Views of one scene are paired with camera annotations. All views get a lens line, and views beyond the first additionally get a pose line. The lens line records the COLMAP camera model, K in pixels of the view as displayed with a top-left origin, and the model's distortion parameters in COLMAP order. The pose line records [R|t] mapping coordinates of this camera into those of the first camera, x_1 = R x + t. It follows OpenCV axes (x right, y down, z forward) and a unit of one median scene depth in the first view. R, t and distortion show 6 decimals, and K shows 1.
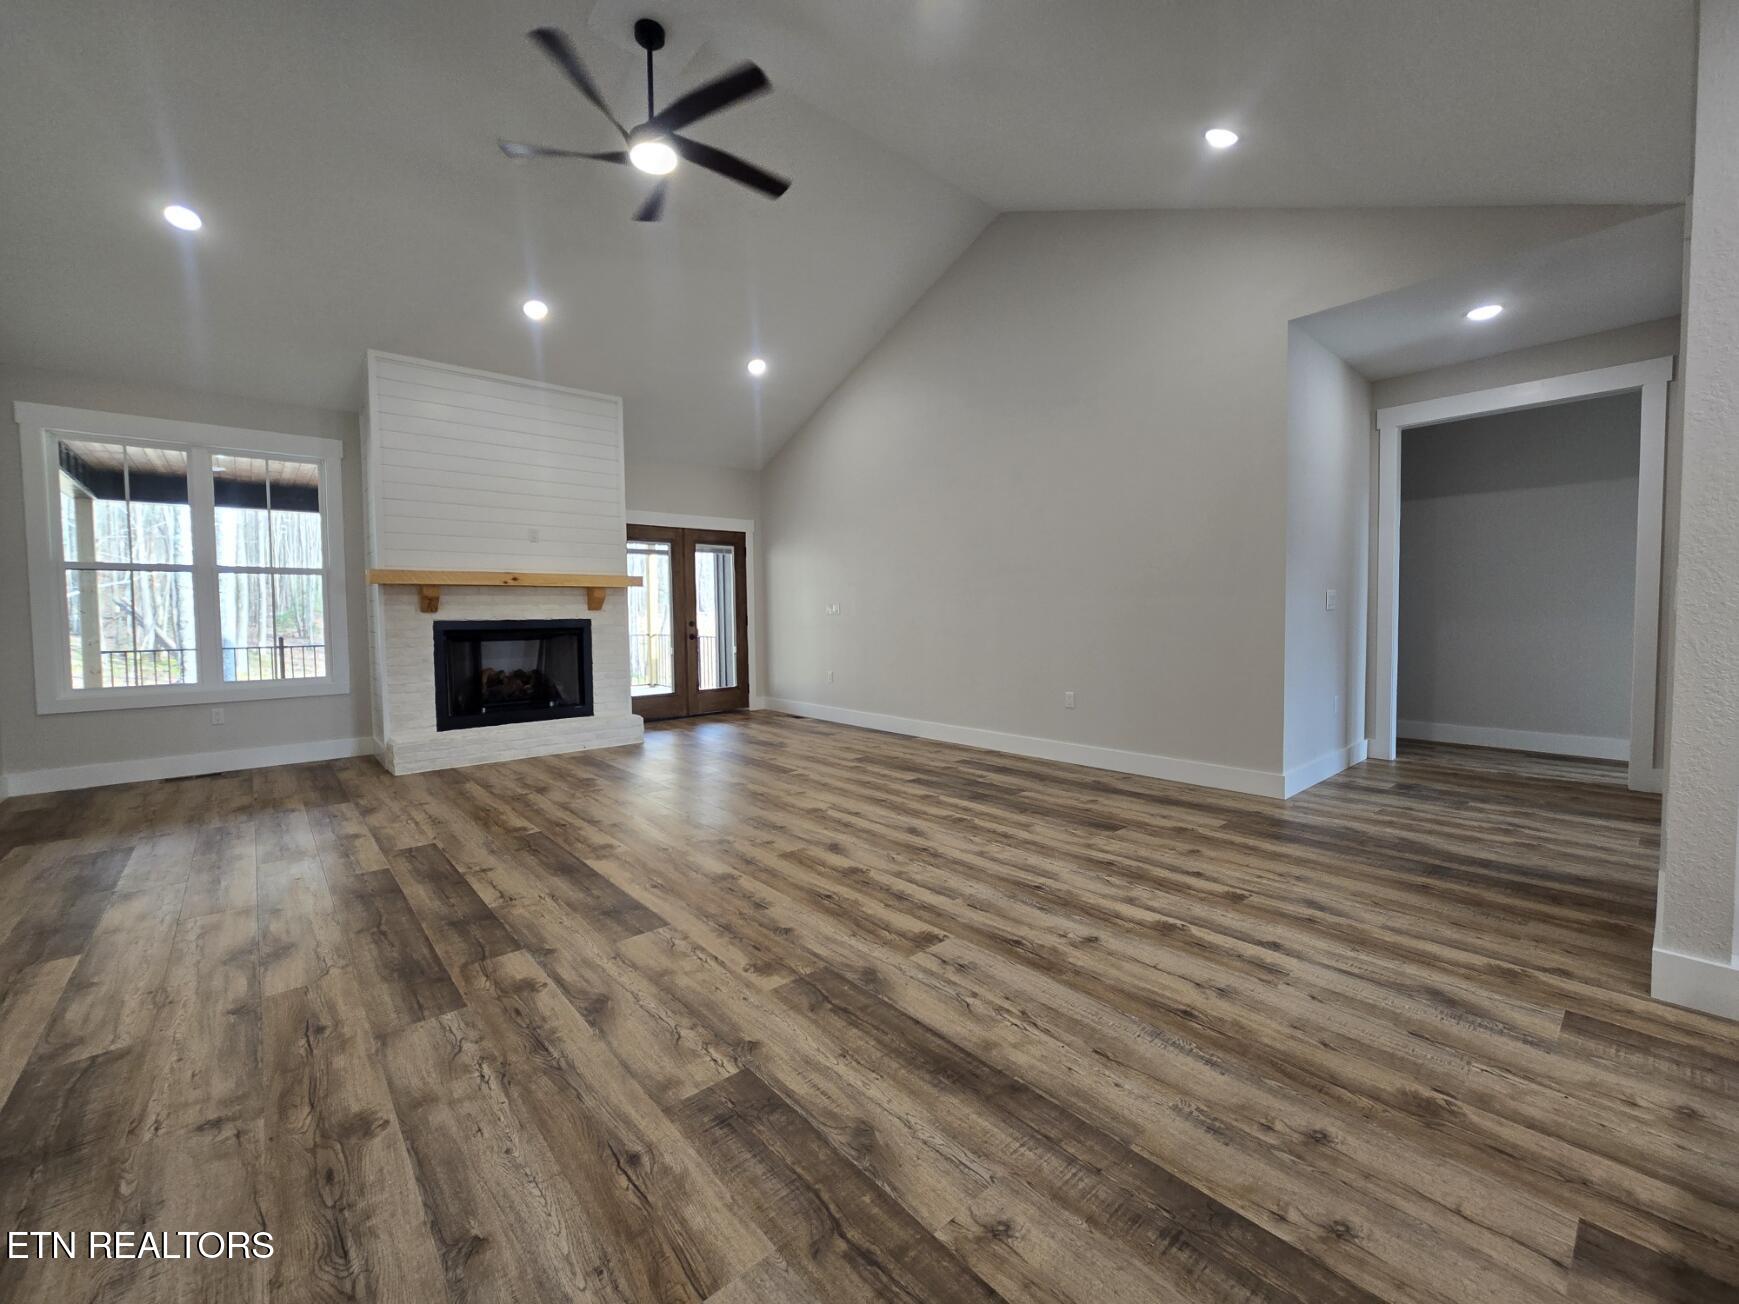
lens RADIAL K [[708.6, 0, 868.0], [0, 708.6, 648.0], [0, 0, 1]] dist [0.001393, 0.000949]
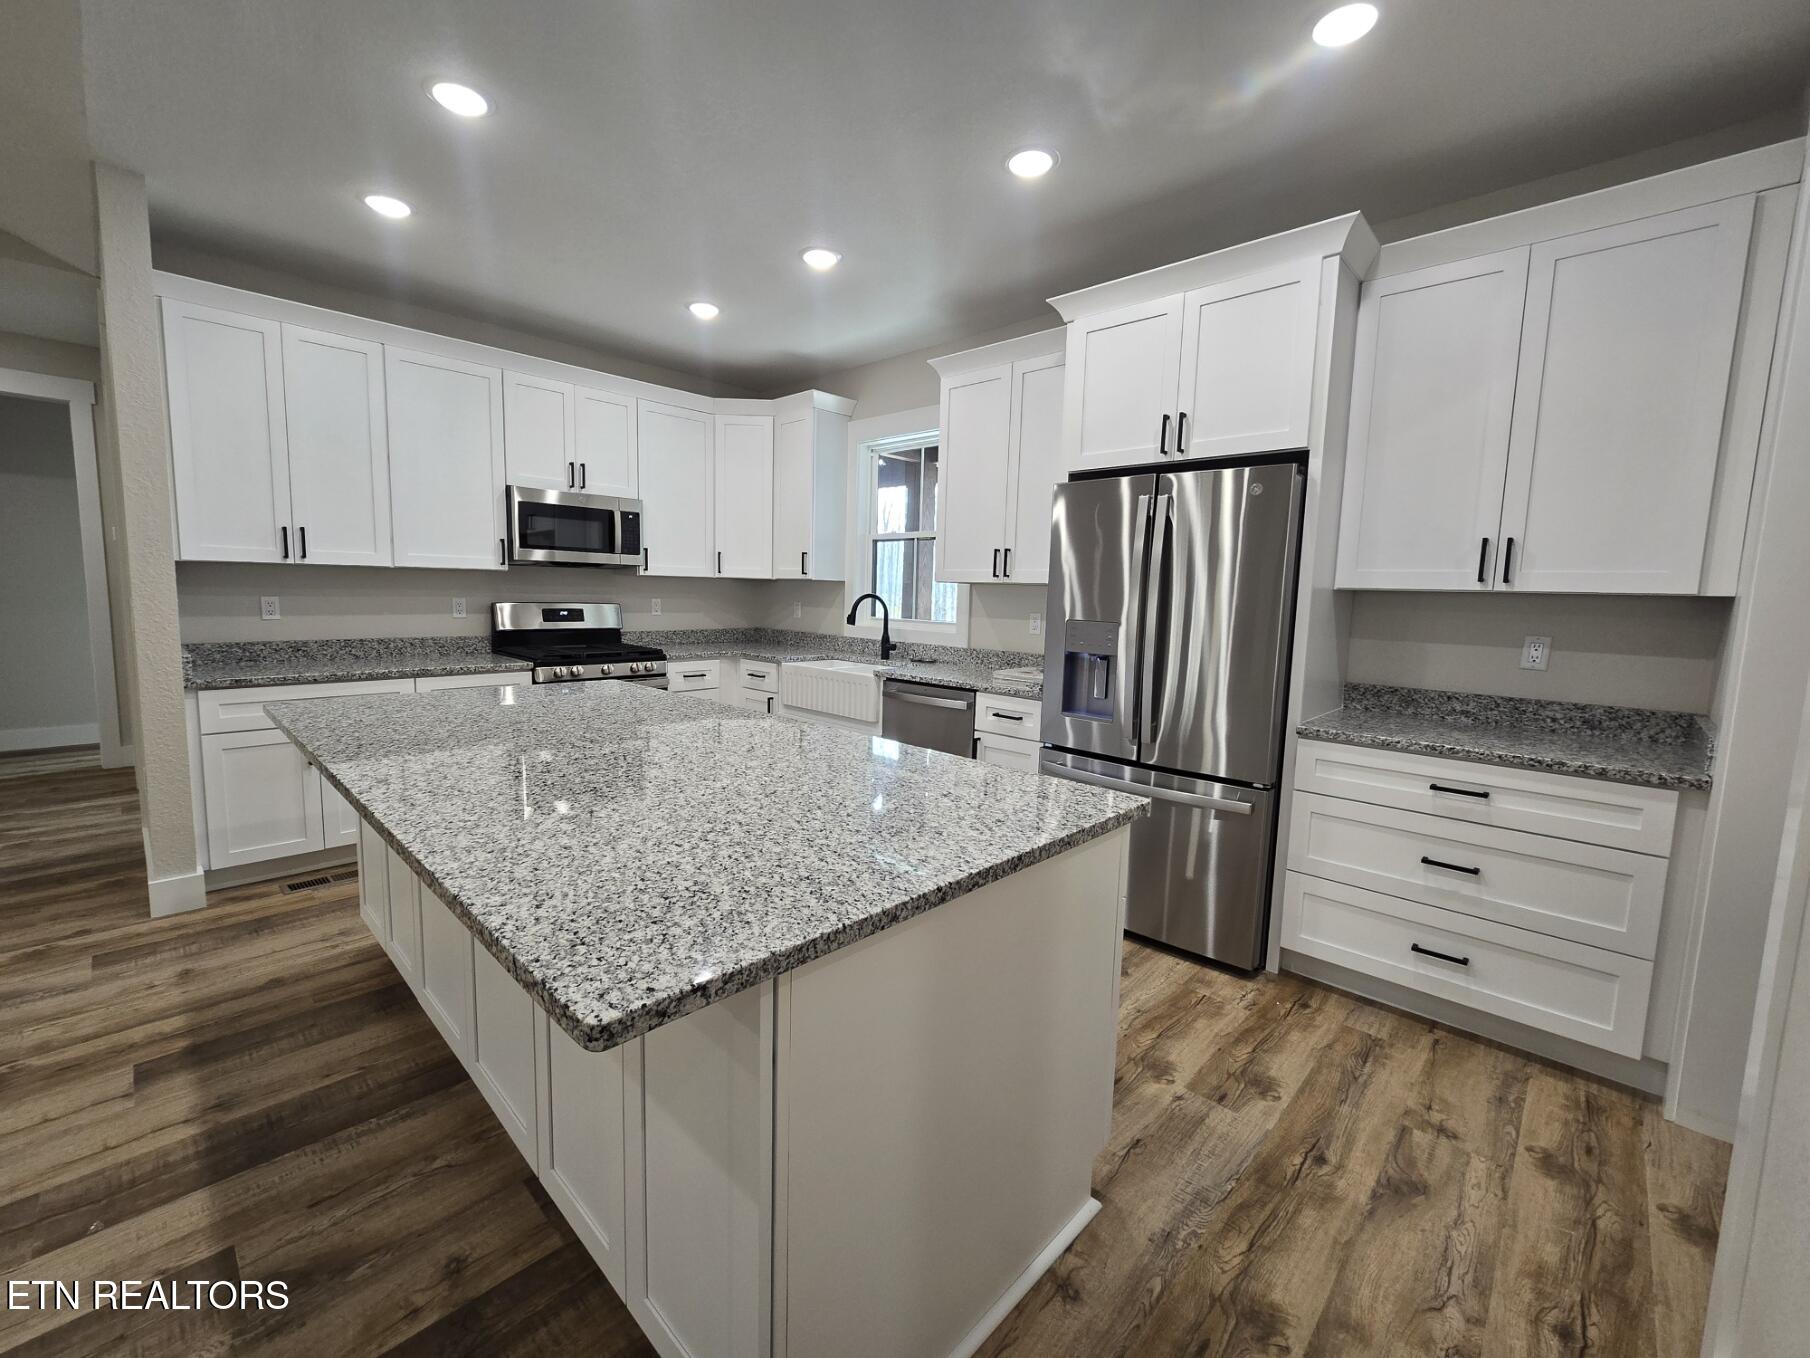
lens RADIAL K [[737.6, 0, 902.6], [0, 737.6, 671.1], [0, 0, 1]] dist [0.001393, 0.000949]
pose [[-0.096992, -0.095743, 0.990669, -0.421831], [0.012511, 0.995166, 0.097403, -0.110531], [-0.995206, 0.021841, -0.095326, -0.329002]]
